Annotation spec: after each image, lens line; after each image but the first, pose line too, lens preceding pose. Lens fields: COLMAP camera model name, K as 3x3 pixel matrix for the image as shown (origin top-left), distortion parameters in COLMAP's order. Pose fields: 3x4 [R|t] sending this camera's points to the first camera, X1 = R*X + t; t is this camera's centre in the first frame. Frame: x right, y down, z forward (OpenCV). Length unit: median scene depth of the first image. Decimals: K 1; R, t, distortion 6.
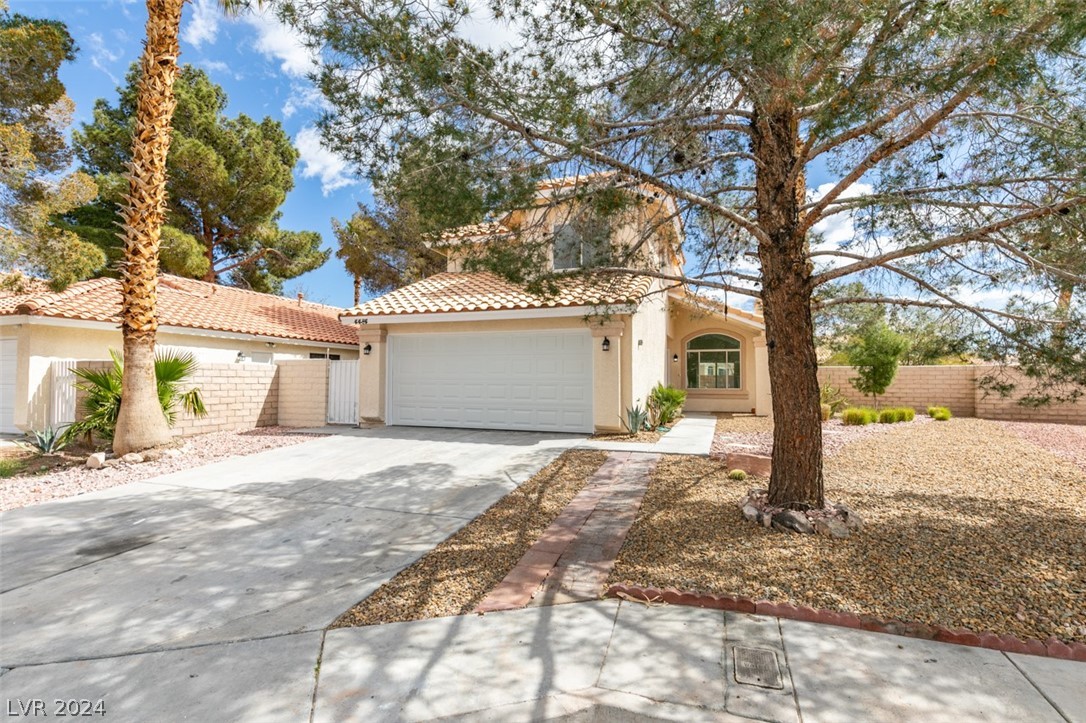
lens RADIAL K [[521.9, 0, 543.0], [0, 521.9, 361.5], [0, 0, 1]] dist [-0.000768, -0.000079]
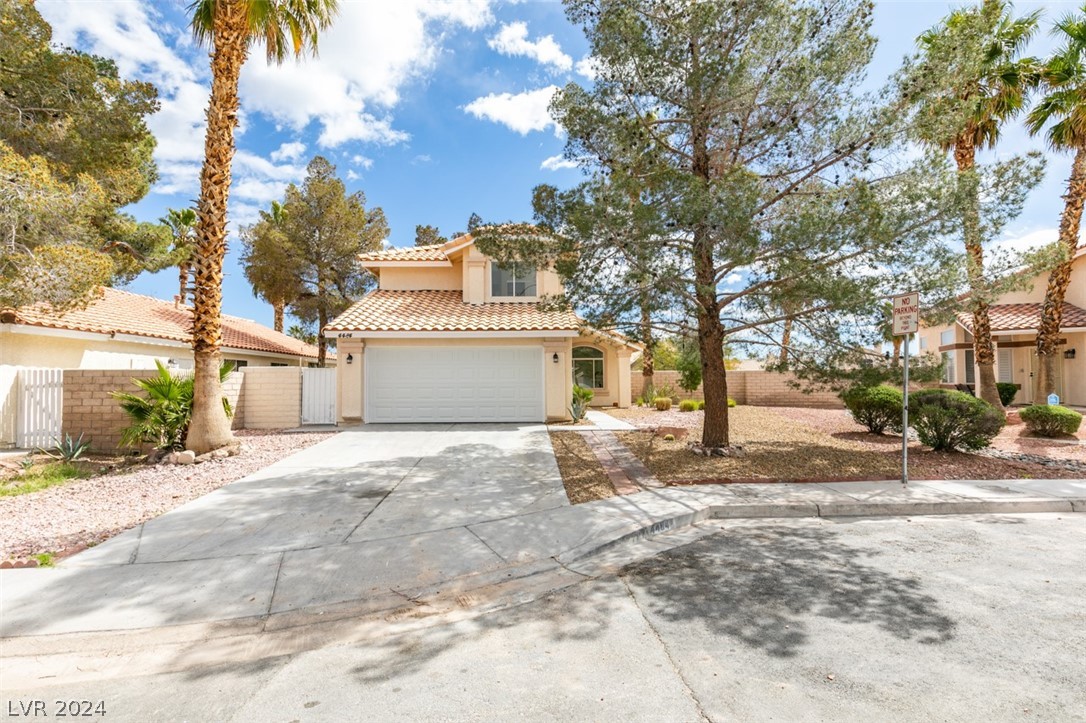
lens RADIAL K [[521.1, 0, 544.2], [0, 521.1, 359.8], [0, 0, 1]] dist [0.000017, 0.000436]
pose [[0.930446, 0.005611, 0.366387, -0.504011], [-0.003413, 0.999972, -0.006645, -0.021636], [-0.366414, 0.004932, 0.930439, -0.355261]]
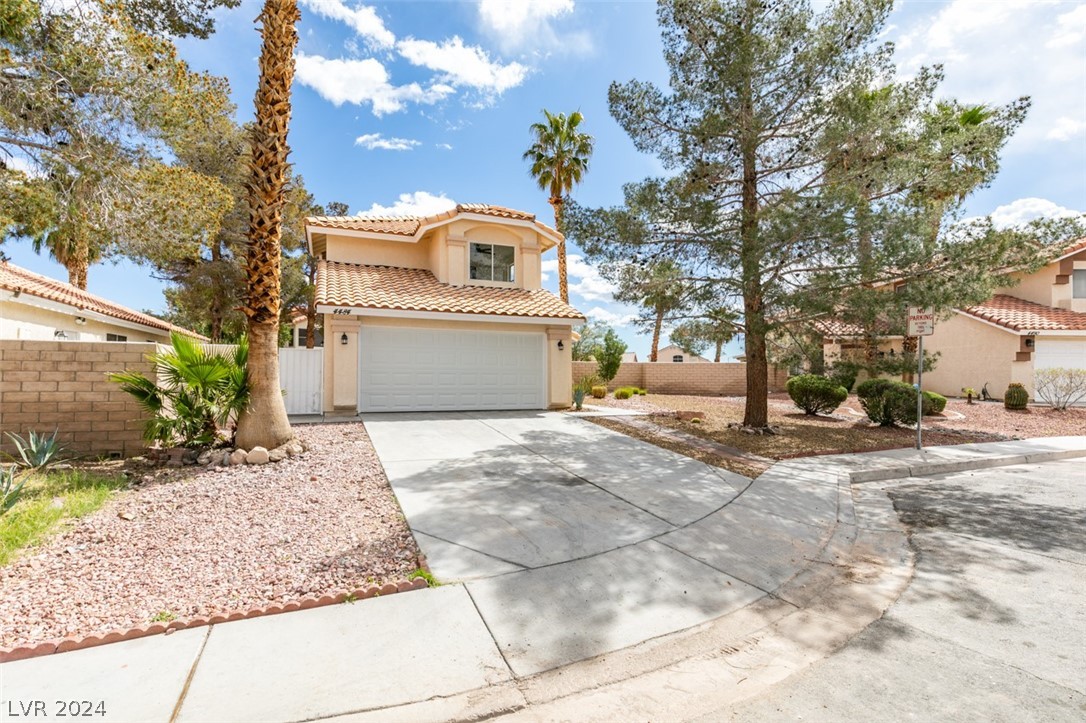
lens RADIAL K [[521.9, 0, 543.0], [0, 521.9, 361.5], [0, 0, 1]] dist [-0.000768, -0.000079]
pose [[0.736486, 0.016382, 0.676255, -1.039772], [-0.029042, 0.999551, 0.007416, 0.002133], [-0.675829, -0.025101, 0.736631, -0.019555]]
